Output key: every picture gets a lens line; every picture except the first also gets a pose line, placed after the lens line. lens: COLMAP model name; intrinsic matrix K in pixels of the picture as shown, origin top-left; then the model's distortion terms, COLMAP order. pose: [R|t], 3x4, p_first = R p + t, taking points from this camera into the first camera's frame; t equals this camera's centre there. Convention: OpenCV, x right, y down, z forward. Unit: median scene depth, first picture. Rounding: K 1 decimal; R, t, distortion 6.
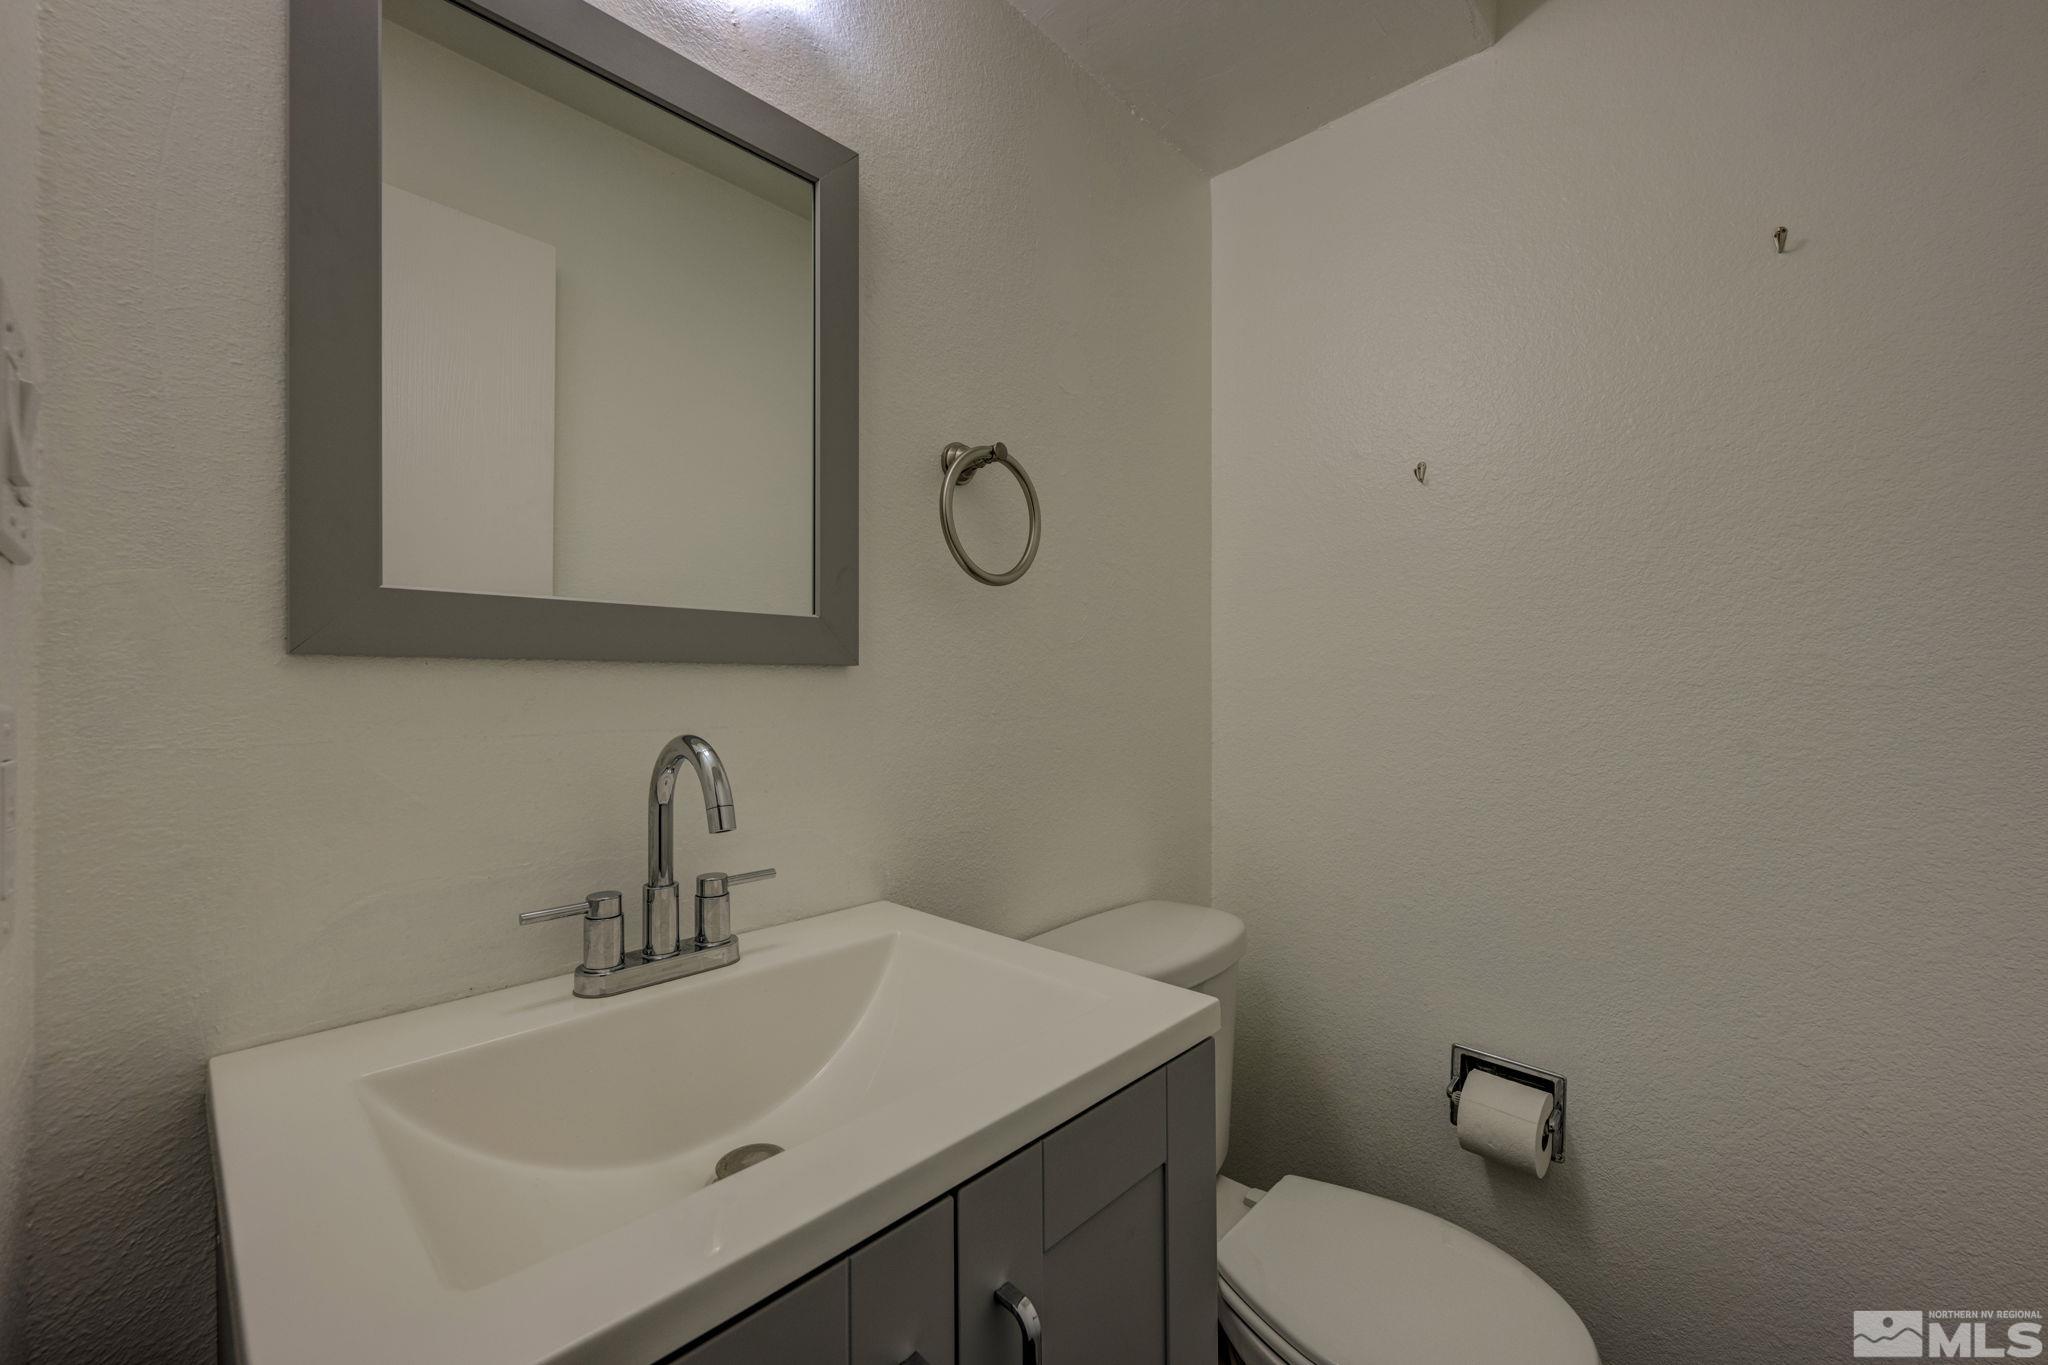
lens RADIAL K [[823.0, 0, 1022.1], [0, 823.0, 681.5], [0, 0, 1]] dist [-0.002418, 0.000027]
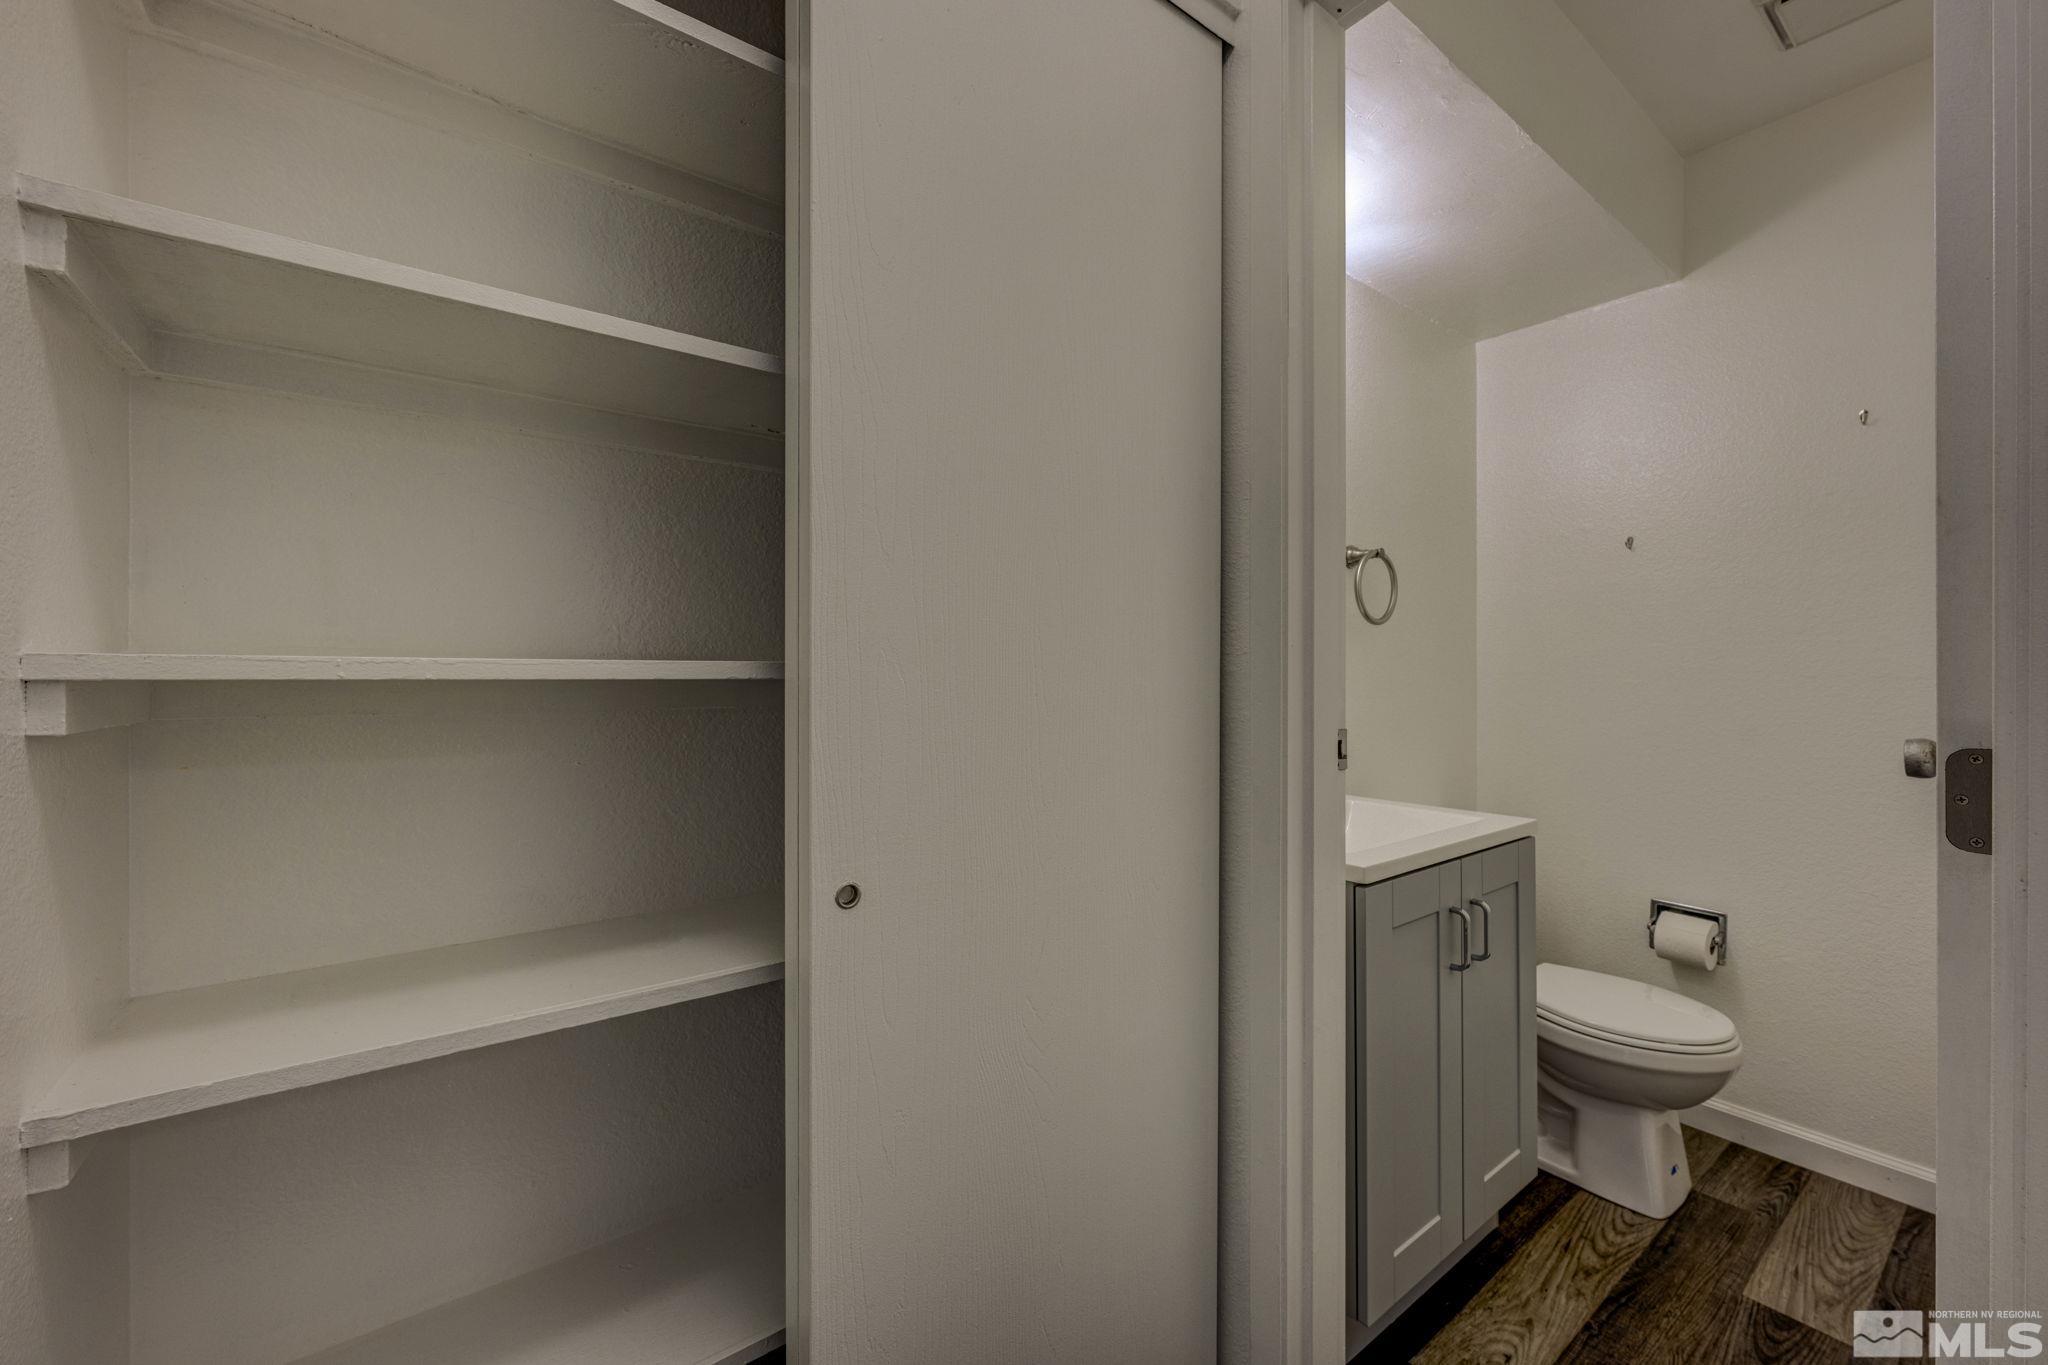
lens RADIAL K [[823.0, 0, 1026.3], [0, 823.0, 678.4], [0, 0, 1]] dist [-0.002418, 0.000027]
pose [[0.984467, 0.001392, -0.175565, -0.442592], [-0.001631, 0.999998, -0.001220, 0.010492], [0.175563, 0.001487, 0.984467, -0.886474]]
